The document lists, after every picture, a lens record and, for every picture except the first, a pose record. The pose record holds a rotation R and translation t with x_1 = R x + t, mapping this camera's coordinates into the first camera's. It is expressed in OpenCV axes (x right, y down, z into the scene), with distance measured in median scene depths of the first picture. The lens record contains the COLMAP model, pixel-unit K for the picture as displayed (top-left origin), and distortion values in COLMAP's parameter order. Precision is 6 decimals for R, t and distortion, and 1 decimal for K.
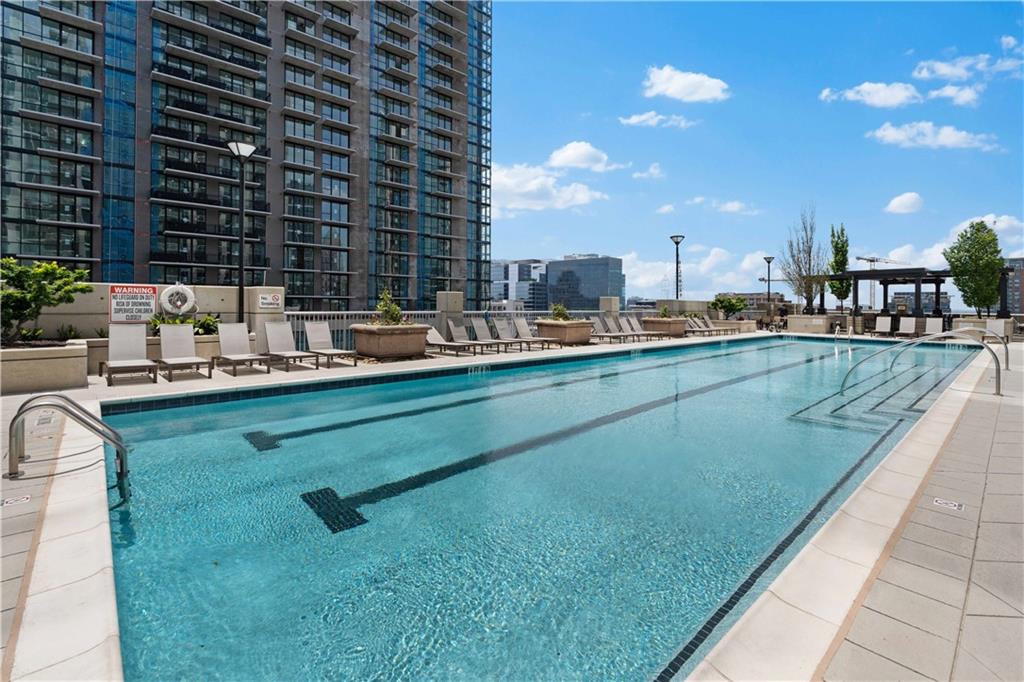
lens RADIAL K [[464.5, 0, 490.4], [0, 464.5, 304.5], [0, 0, 1]] dist [0.014108, -0.001511]
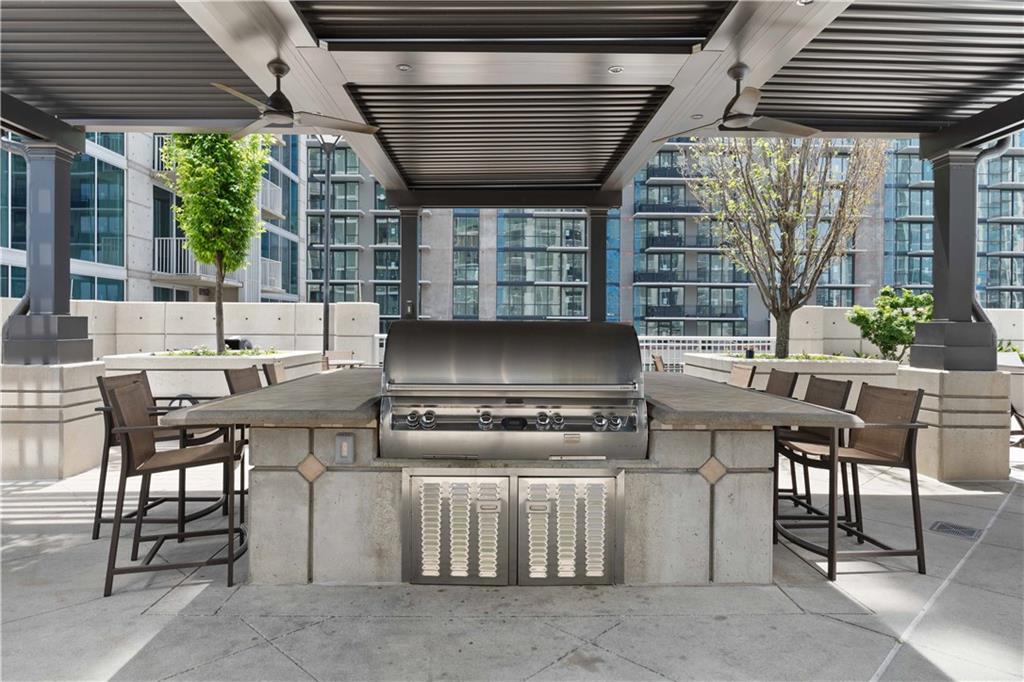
lens RADIAL K [[633.5, 0, 501.2], [0, 633.5, 335.9], [0, 0, 1]] dist [-0.000822, 0.000012]
pose [[0.768341, 0.009176, -0.639975, -0.107728], [-0.002931, 0.999937, 0.010819, 0.000152], [0.640034, -0.006437, 0.768319, -0.097226]]
